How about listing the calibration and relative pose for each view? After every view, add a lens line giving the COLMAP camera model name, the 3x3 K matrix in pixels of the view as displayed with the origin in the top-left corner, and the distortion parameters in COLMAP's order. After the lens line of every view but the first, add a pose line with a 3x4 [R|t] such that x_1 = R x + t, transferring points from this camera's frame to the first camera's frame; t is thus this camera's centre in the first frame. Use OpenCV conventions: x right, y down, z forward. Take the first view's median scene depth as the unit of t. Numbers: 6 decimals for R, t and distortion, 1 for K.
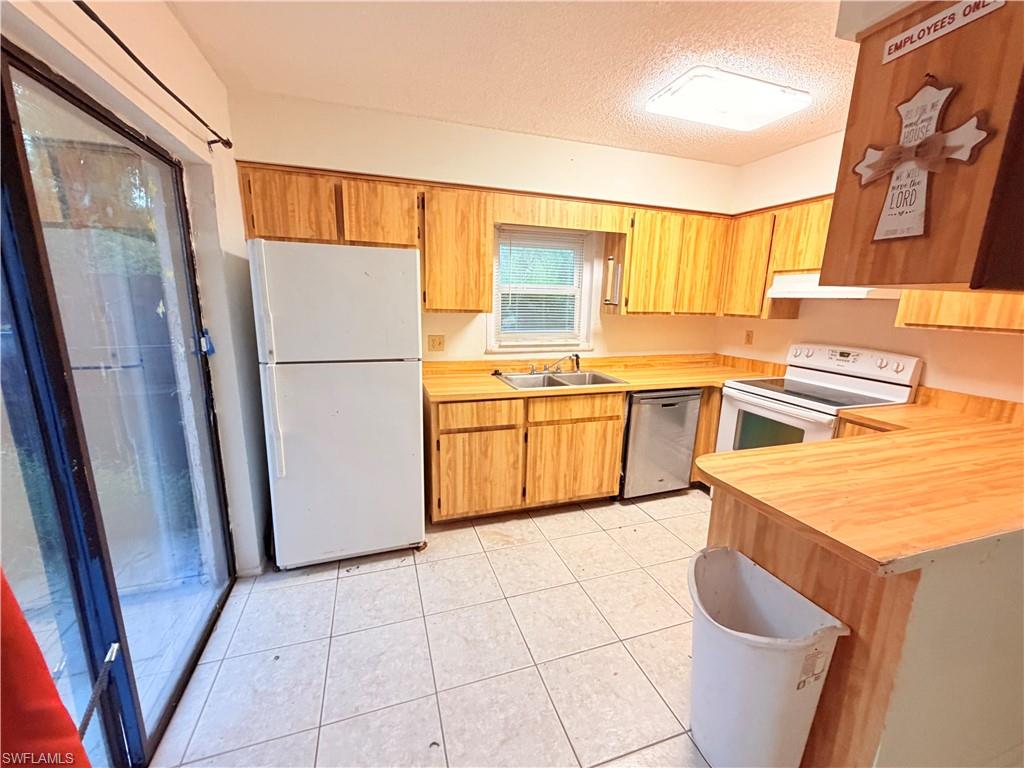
lens RADIAL K [[408.8, 0, 510.1], [0, 408.8, 384.1], [0, 0, 1]] dist [-0.000967, 0.000716]
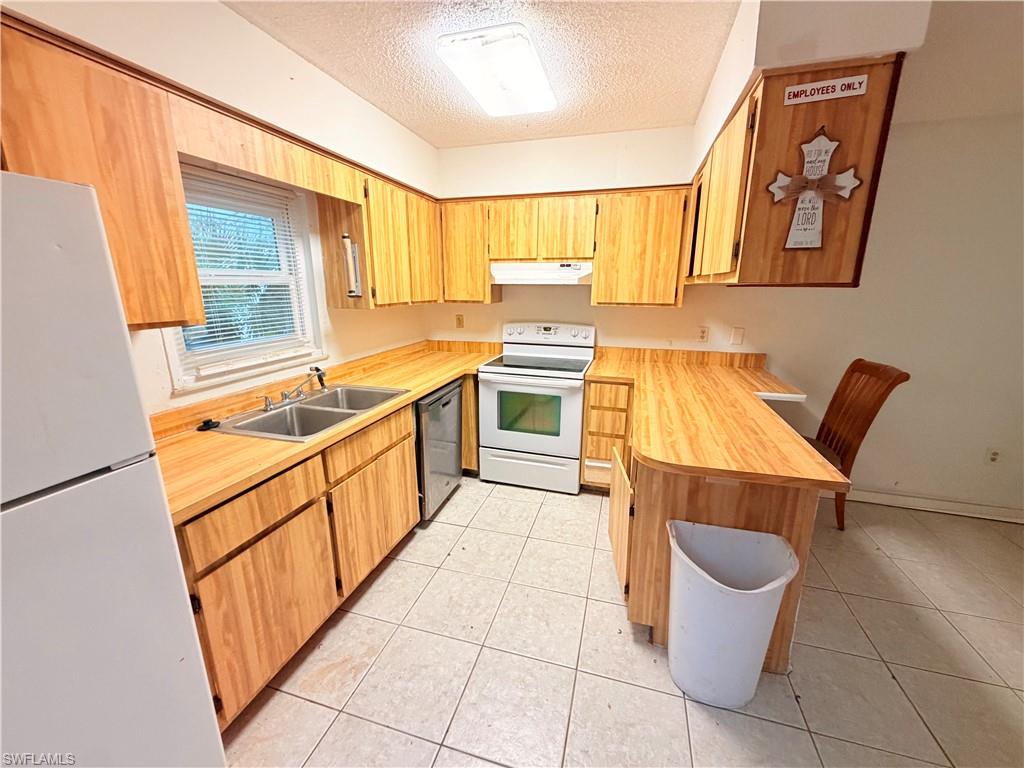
lens RADIAL K [[408.8, 0, 511.4], [0, 408.8, 384.4], [0, 0, 1]] dist [-0.000967, 0.000716]
pose [[0.570284, -0.216632, 0.792368, -0.275473], [0.178325, 0.974245, 0.138012, -0.101962], [-0.801858, 0.062593, 0.594227, 0.366356]]
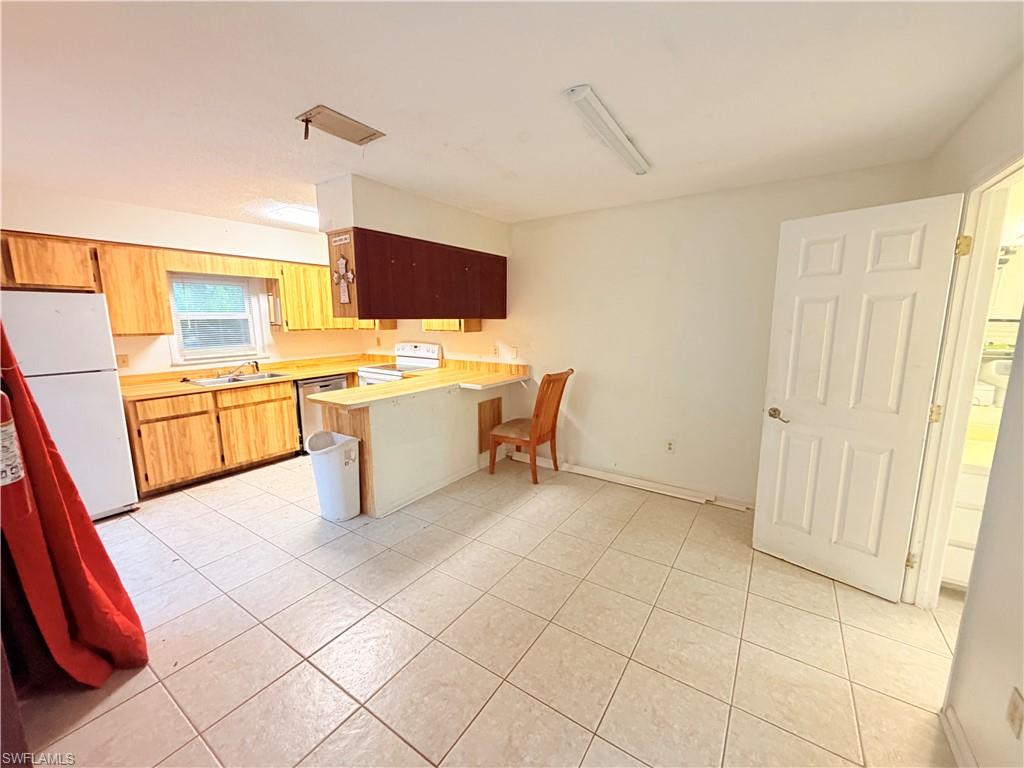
lens RADIAL K [[408.8, 0, 511.1], [0, 408.8, 384.4], [0, 0, 1]] dist [-0.000967, 0.000716]
pose [[0.788807, -0.124739, 0.601850, 0.002030], [0.146144, 0.989172, 0.013473, 0.143362], [-0.597014, 0.077329, 0.798495, -0.791575]]
